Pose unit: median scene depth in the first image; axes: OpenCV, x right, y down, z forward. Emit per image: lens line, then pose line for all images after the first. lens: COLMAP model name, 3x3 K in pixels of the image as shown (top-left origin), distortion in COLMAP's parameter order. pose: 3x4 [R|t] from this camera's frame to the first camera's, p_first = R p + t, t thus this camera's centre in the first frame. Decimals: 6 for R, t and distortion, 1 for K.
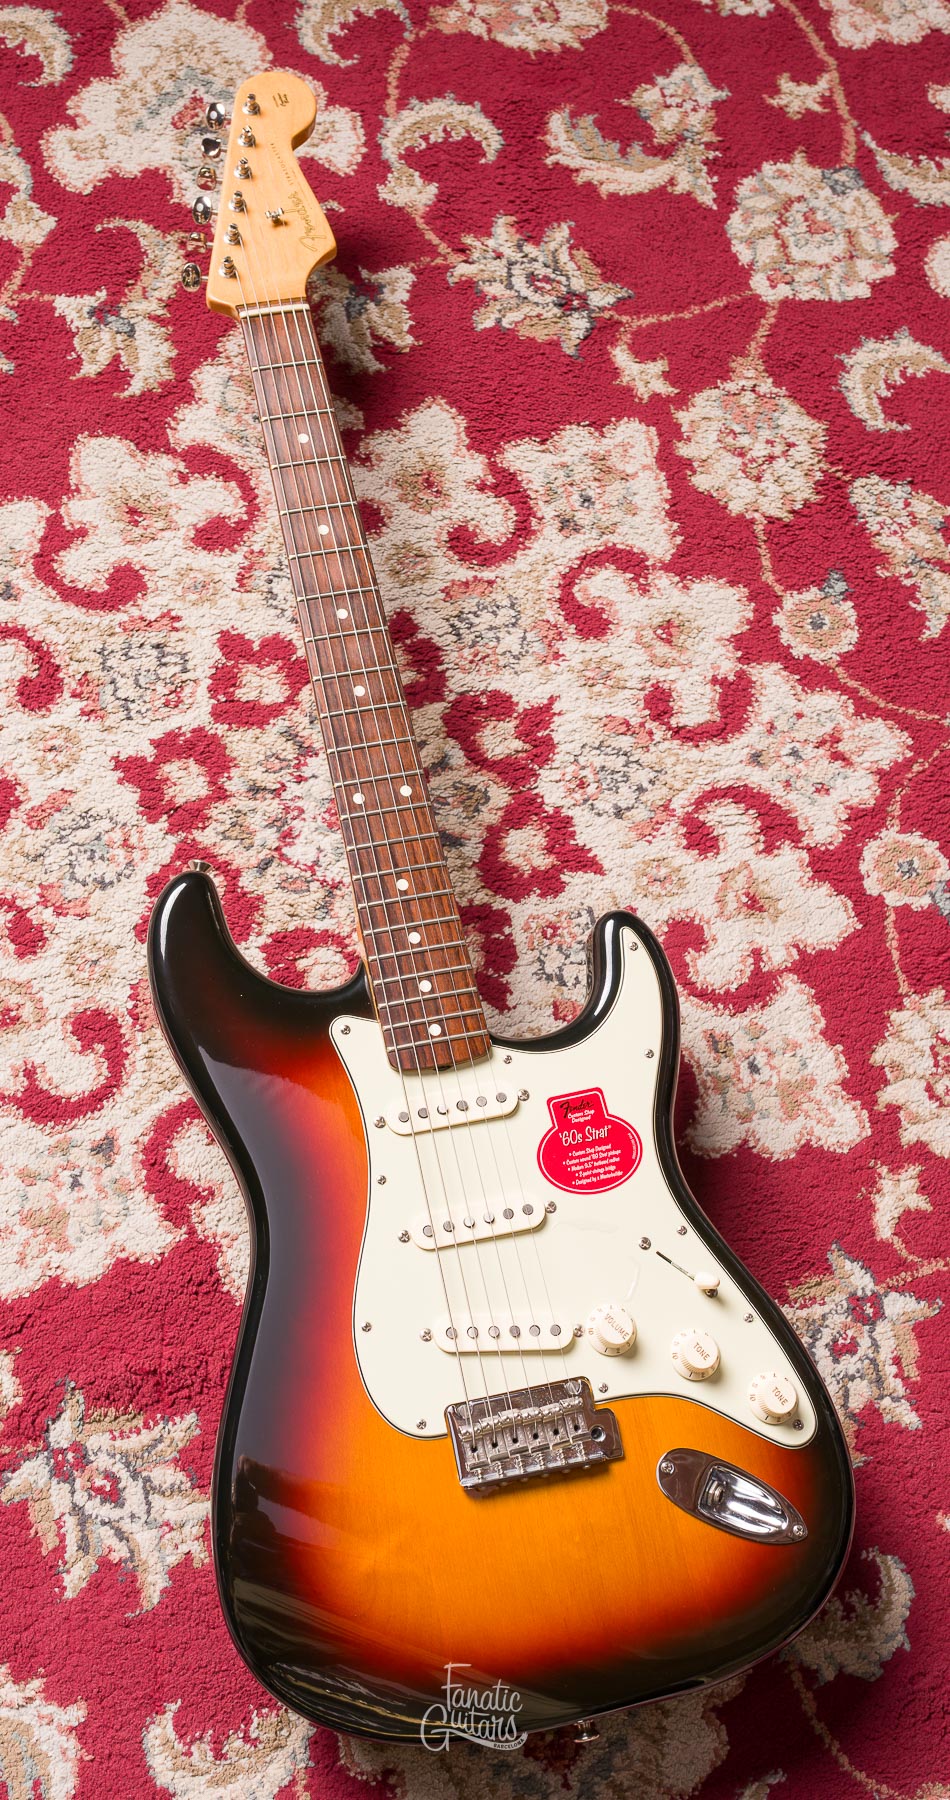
lens RADIAL K [[1897.6, 0, 386.5], [0, 1897.6, 889.6], [0, 0, 1]] dist [-0.003768, 0.000000]
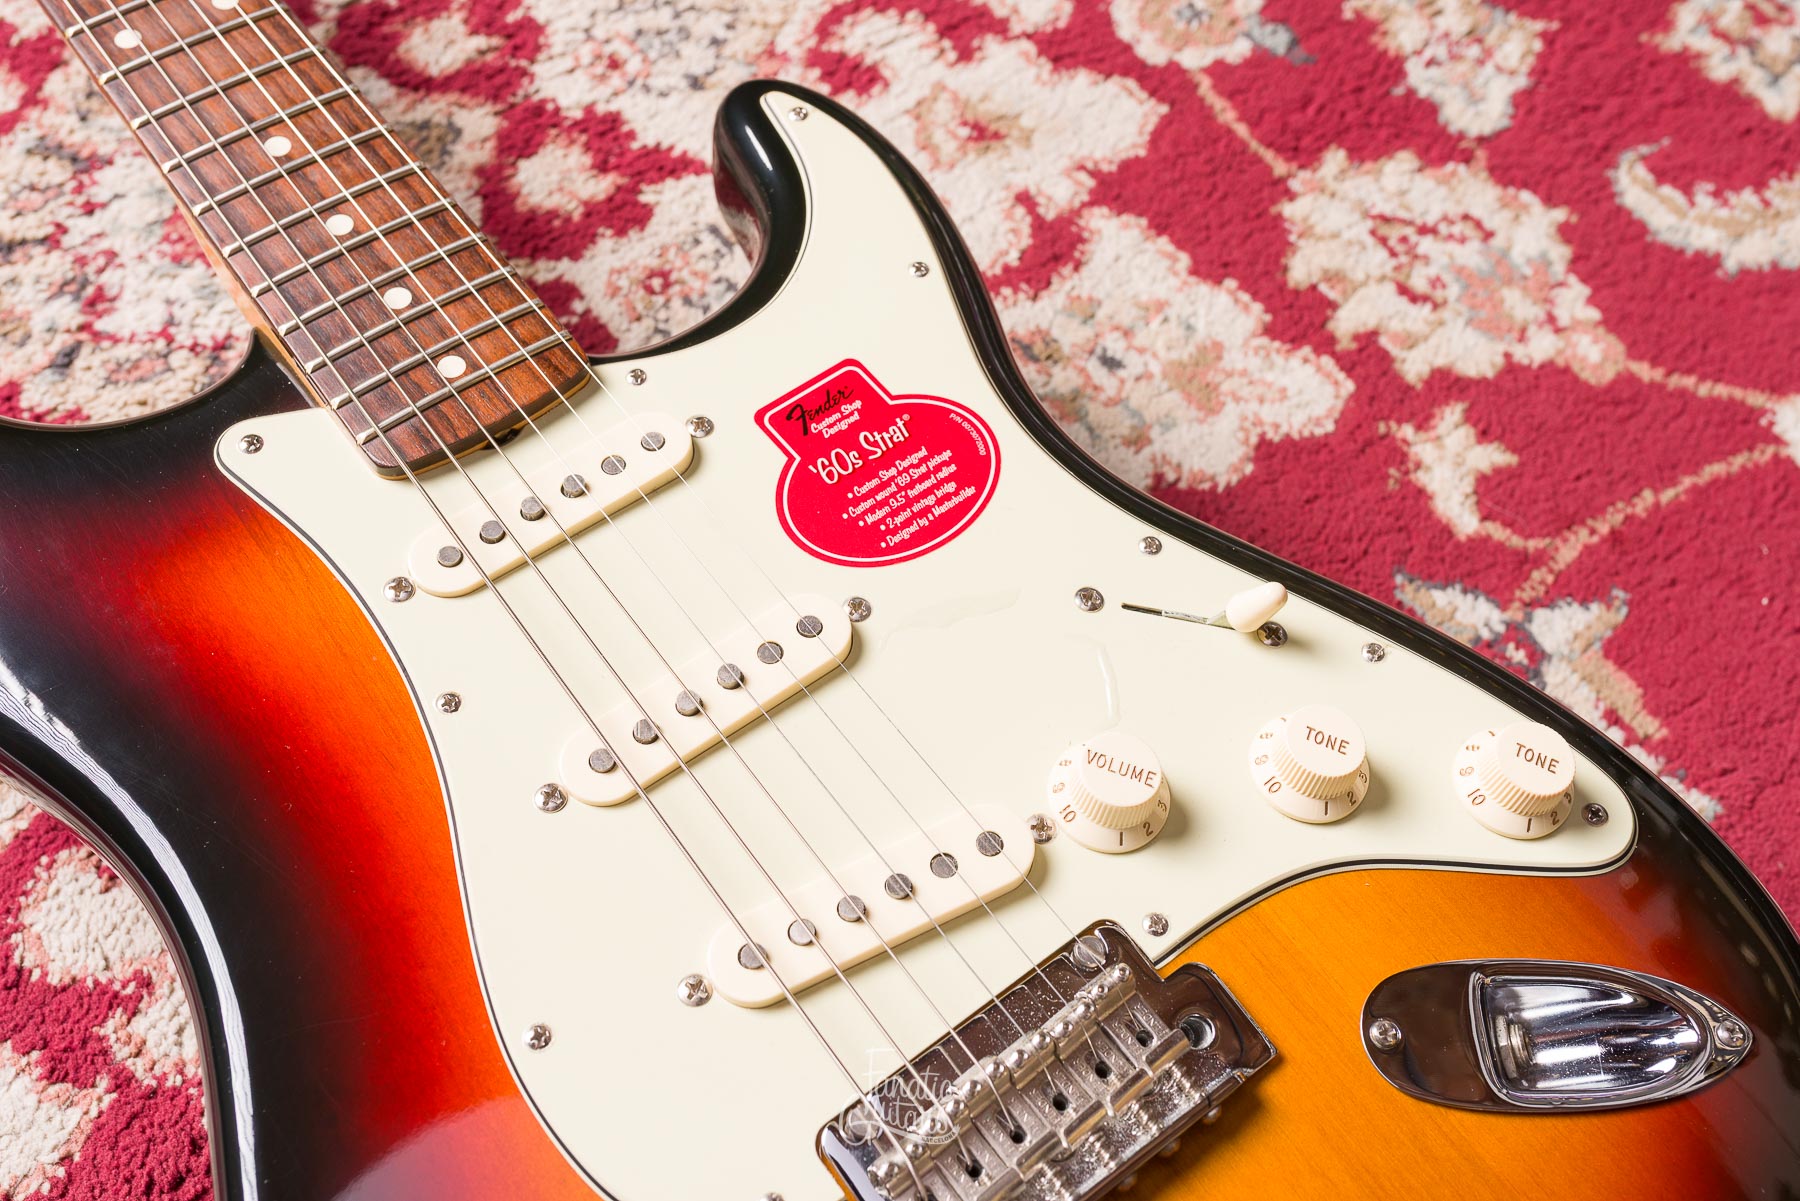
lens RADIAL K [[1793.8, 0, 907.2], [0, 1793.8, 603.9], [0, 0, 1]] dist [0.001893, 0.000000]
pose [[0.900544, -0.383204, 0.205365, 0.012299], [0.410833, 0.904610, -0.113568, 0.182207], [-0.142255, 0.186643, 0.972074, 0.512071]]
